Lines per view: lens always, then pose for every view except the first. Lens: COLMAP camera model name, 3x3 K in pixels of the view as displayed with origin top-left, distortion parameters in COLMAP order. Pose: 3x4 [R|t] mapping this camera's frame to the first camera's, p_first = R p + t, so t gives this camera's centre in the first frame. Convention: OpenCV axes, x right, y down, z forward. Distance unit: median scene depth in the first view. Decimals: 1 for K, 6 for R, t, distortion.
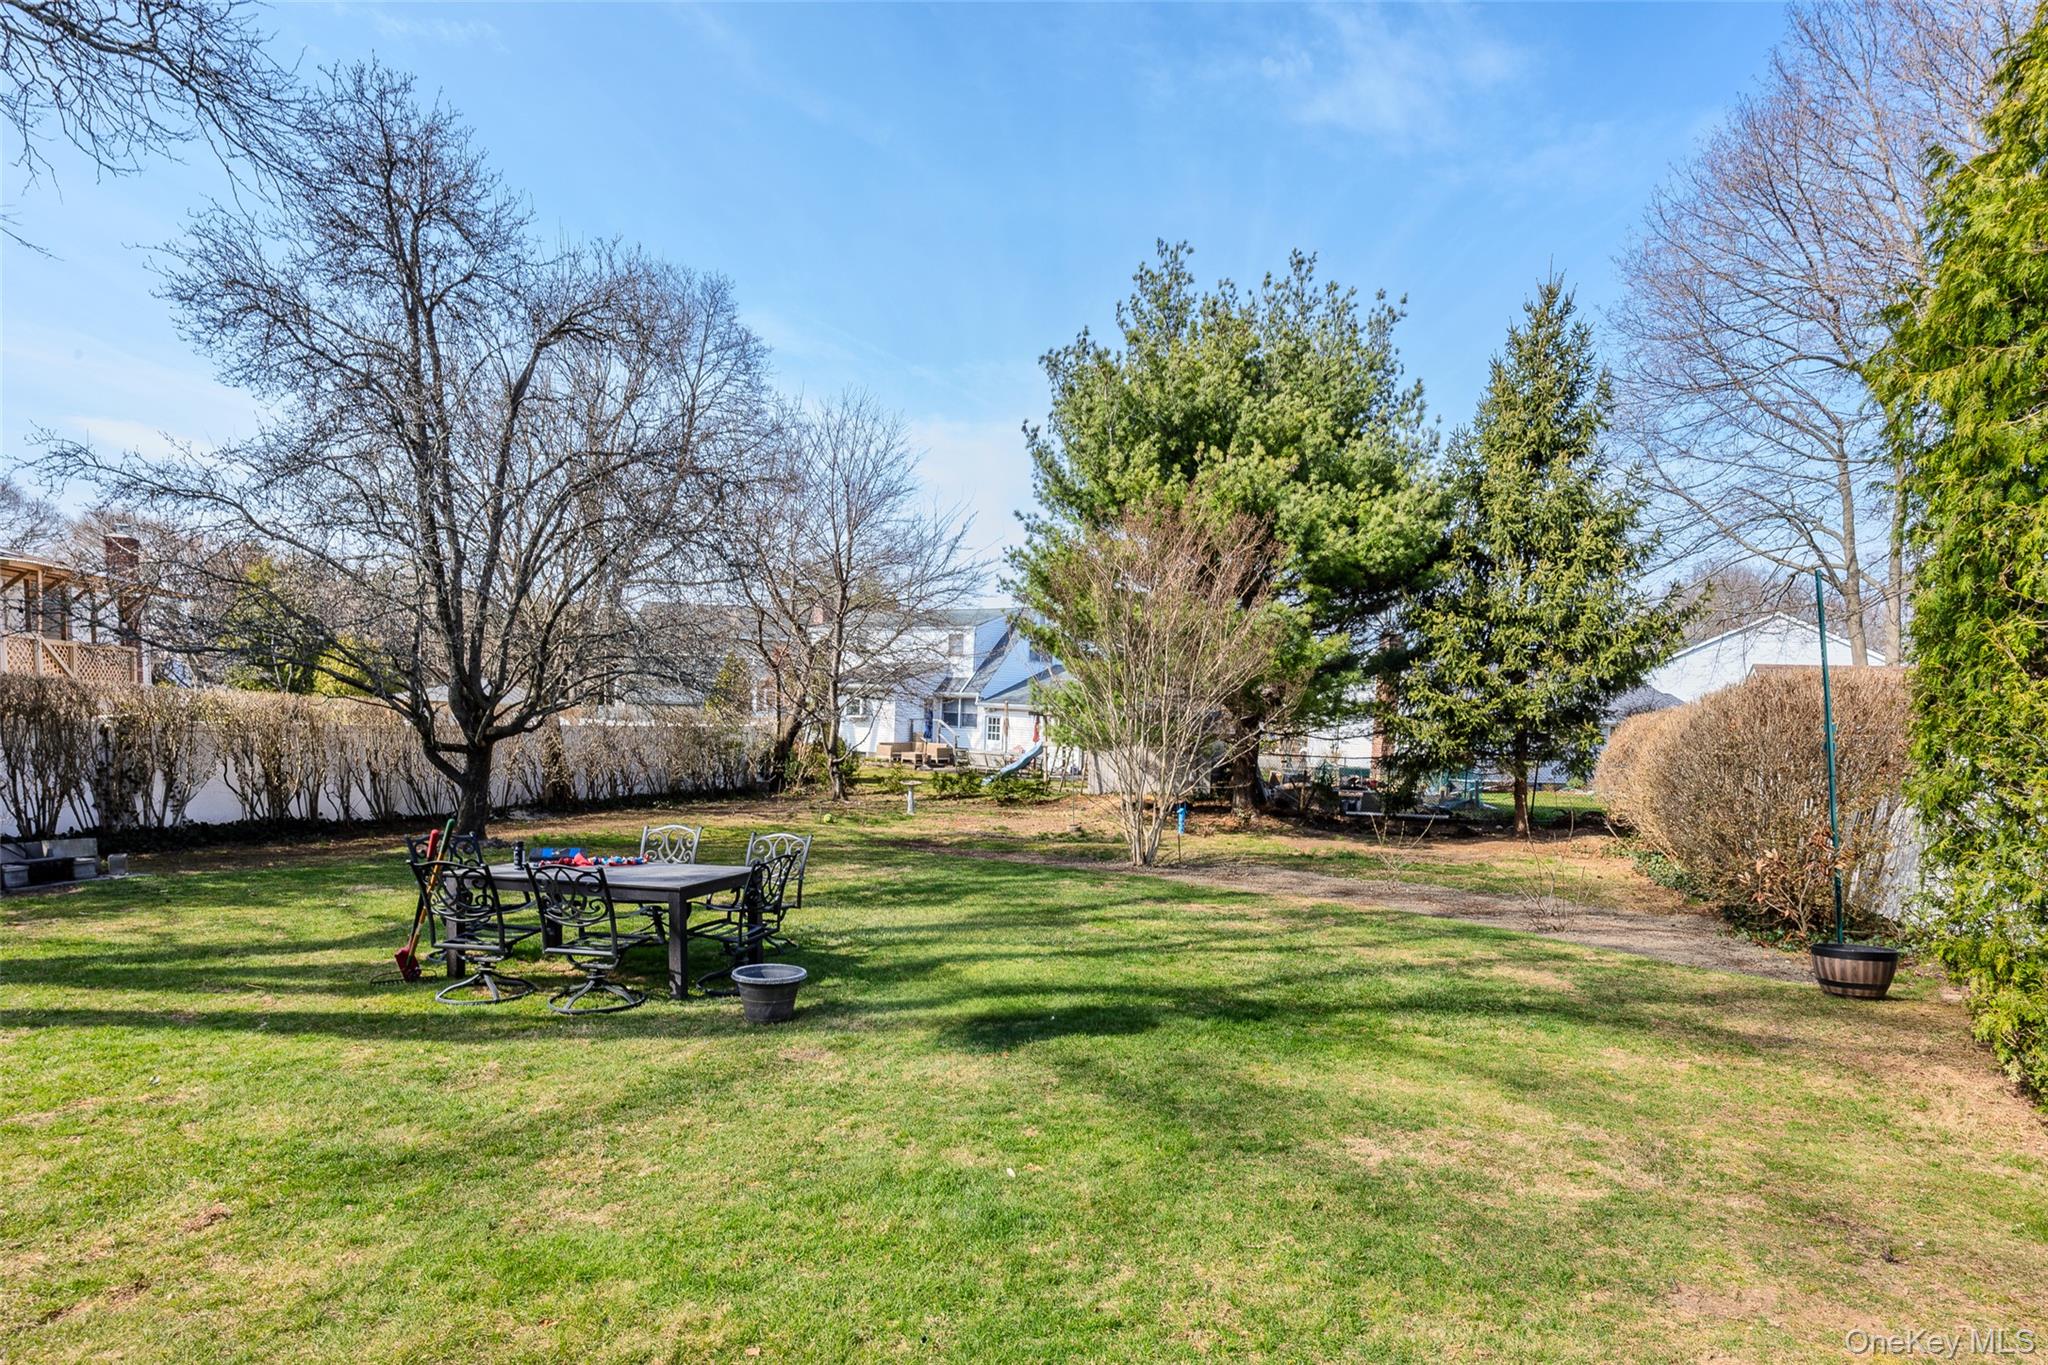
lens RADIAL K [[1182.1, 0, 1024.0], [0, 1182.1, 682.5], [0, 0, 1]] dist [-0.004332, -0.000346]
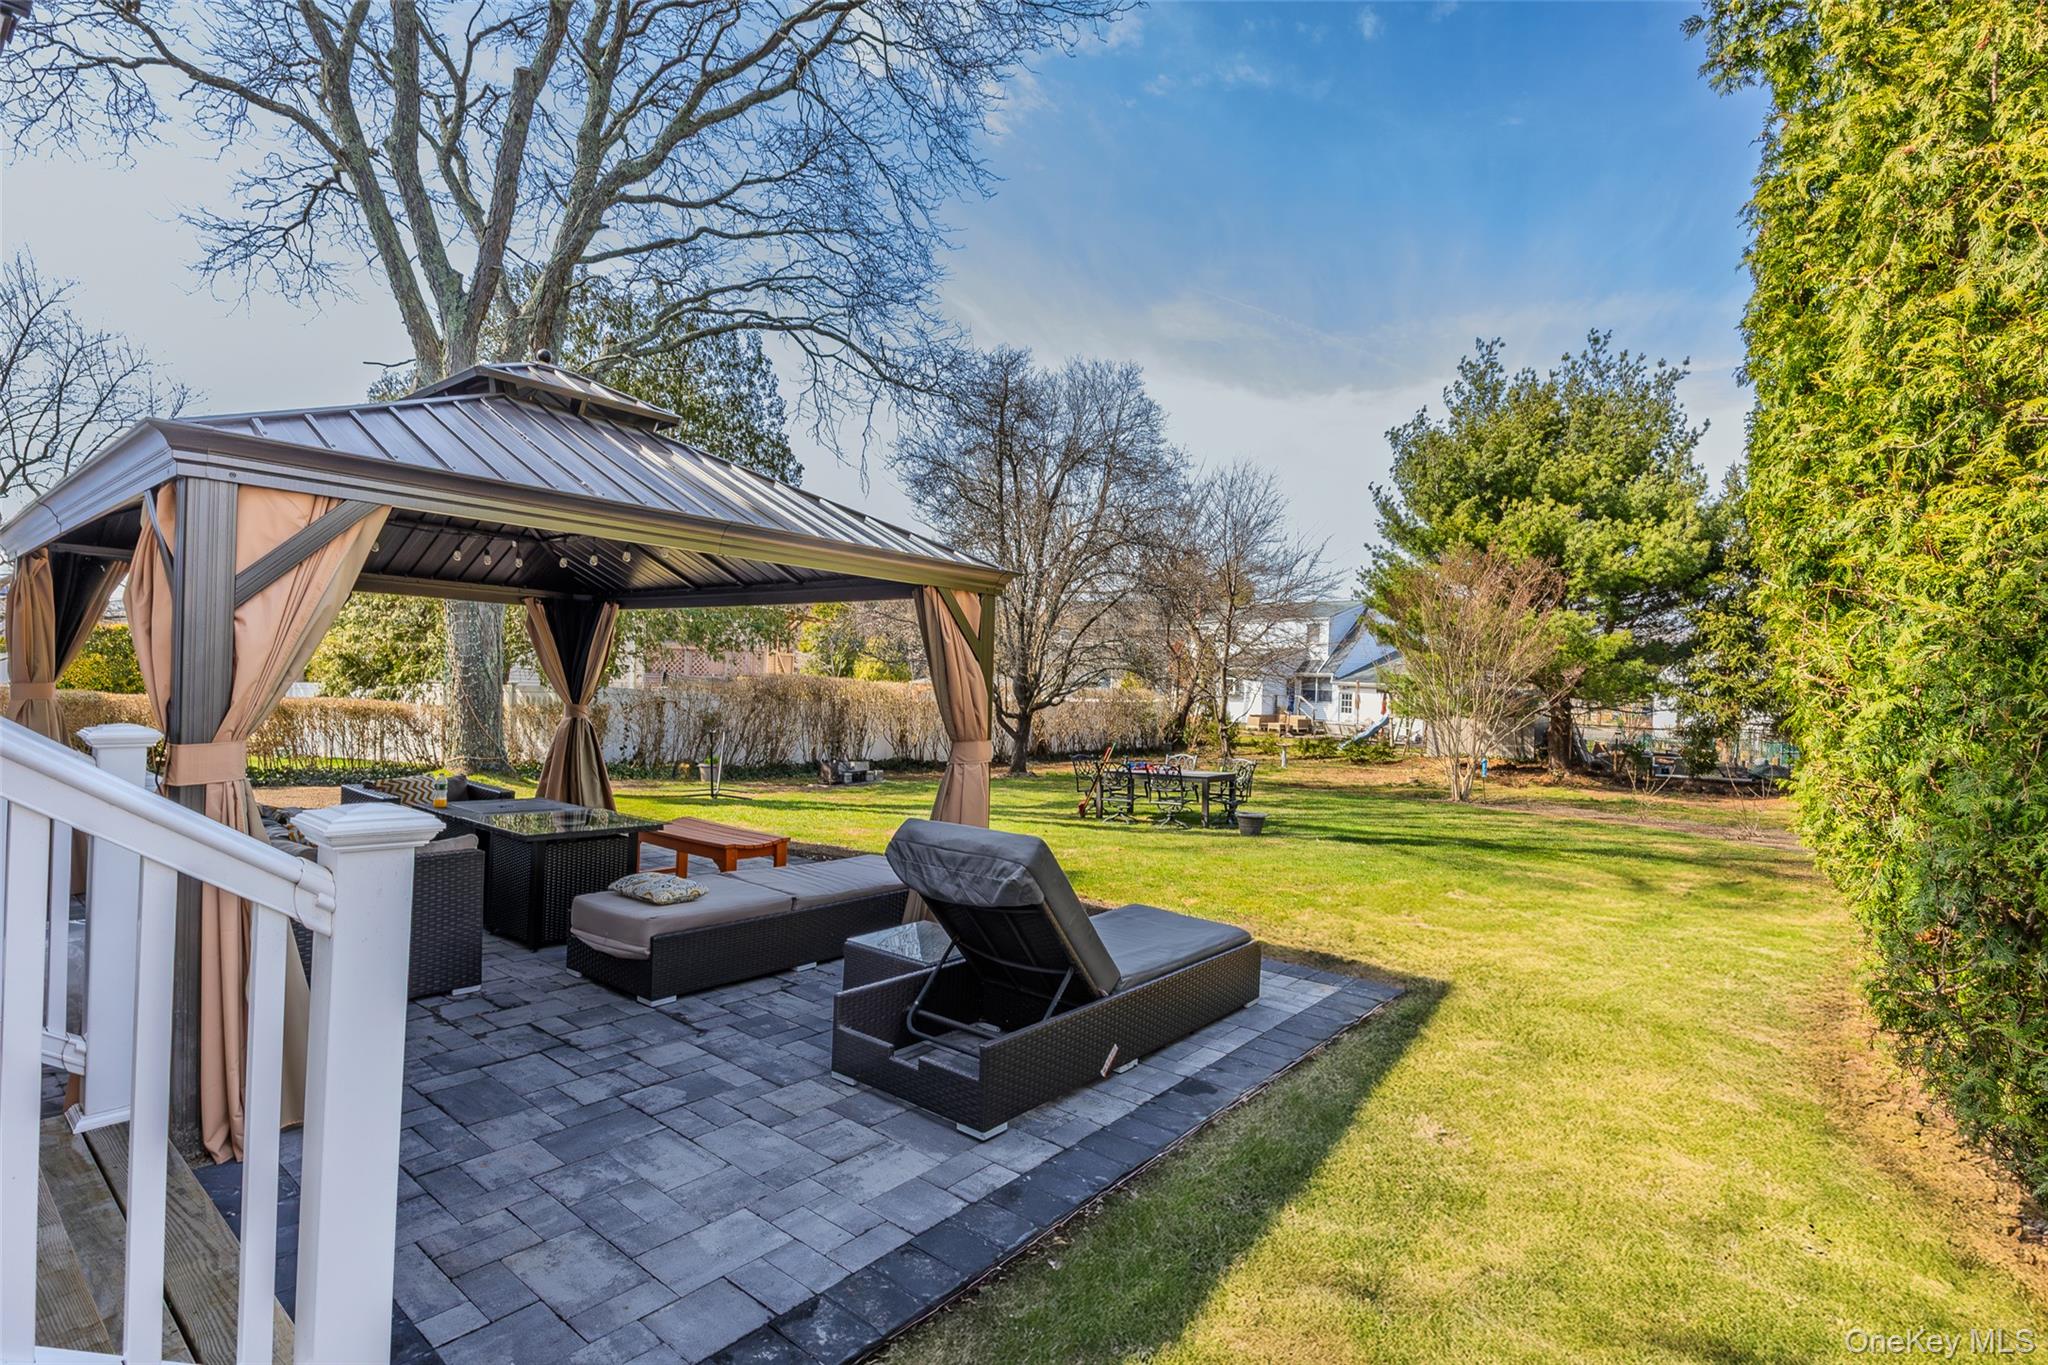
lens RADIAL K [[1182.1, 0, 1024.0], [0, 1182.1, 682.5], [0, 0, 1]] dist [-0.004332, -0.000346]
pose [[0.958555, -0.005717, -0.284851, 0.002684], [0.011931, 0.999727, 0.020085, -0.014283], [0.284659, -0.022651, 0.958361, -0.338841]]
